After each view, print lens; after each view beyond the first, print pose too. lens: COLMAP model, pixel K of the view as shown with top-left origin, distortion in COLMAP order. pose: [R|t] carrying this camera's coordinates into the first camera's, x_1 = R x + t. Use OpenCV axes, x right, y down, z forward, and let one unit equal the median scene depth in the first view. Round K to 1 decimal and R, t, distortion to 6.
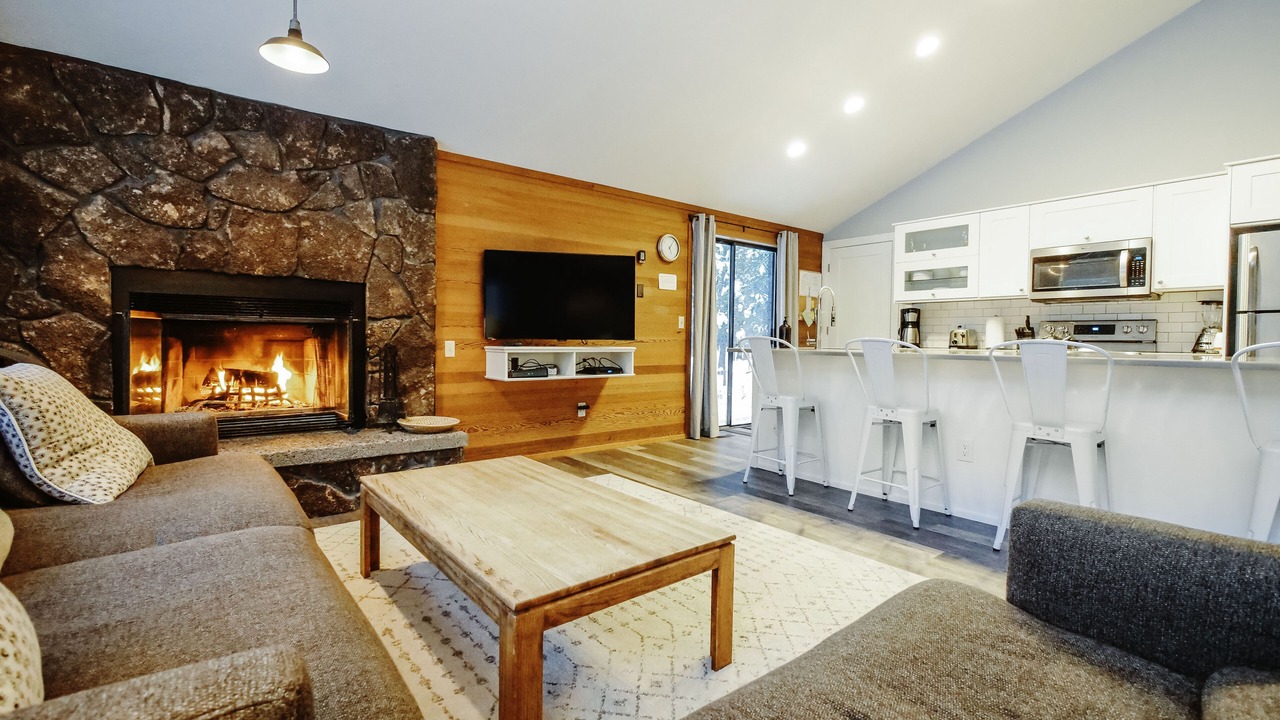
lens RADIAL K [[564.0, 0, 638.2], [0, 564.0, 360.4], [0, 0, 1]] dist [0.000784, -0.000320]
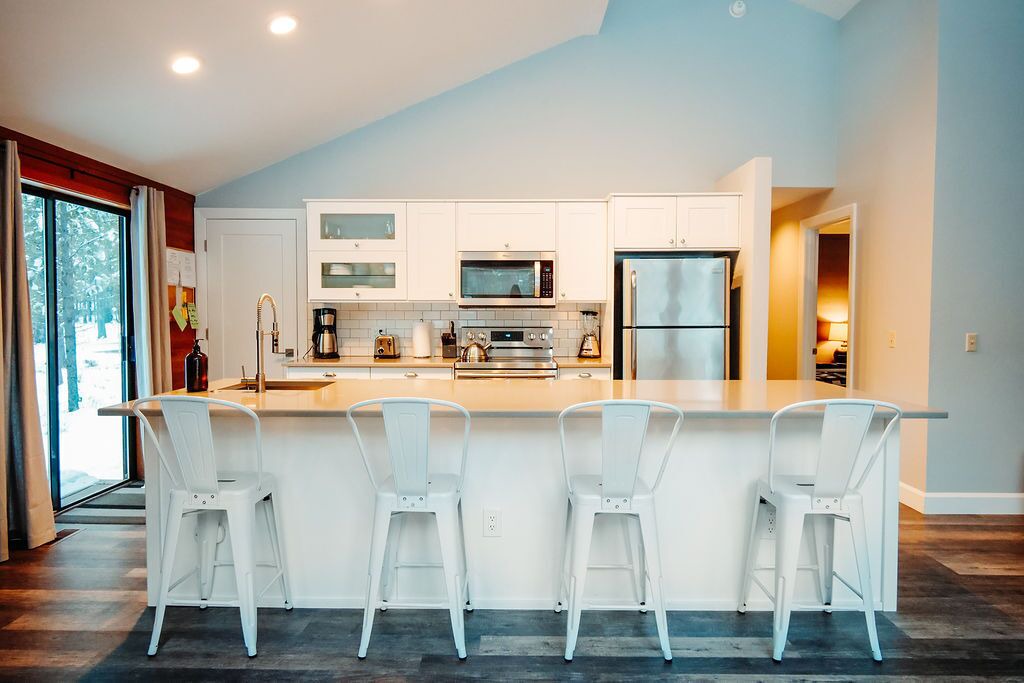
lens RADIAL K [[623.3, 0, 509.9], [0, 623.3, 345.1], [0, 0, 1]] dist [0.002419, 0.001138]
pose [[0.639461, -0.047828, 0.767334, -0.044463], [0.031925, 0.998854, 0.035654, -0.097403], [-0.768160, 0.001698, 0.640256, 0.361023]]
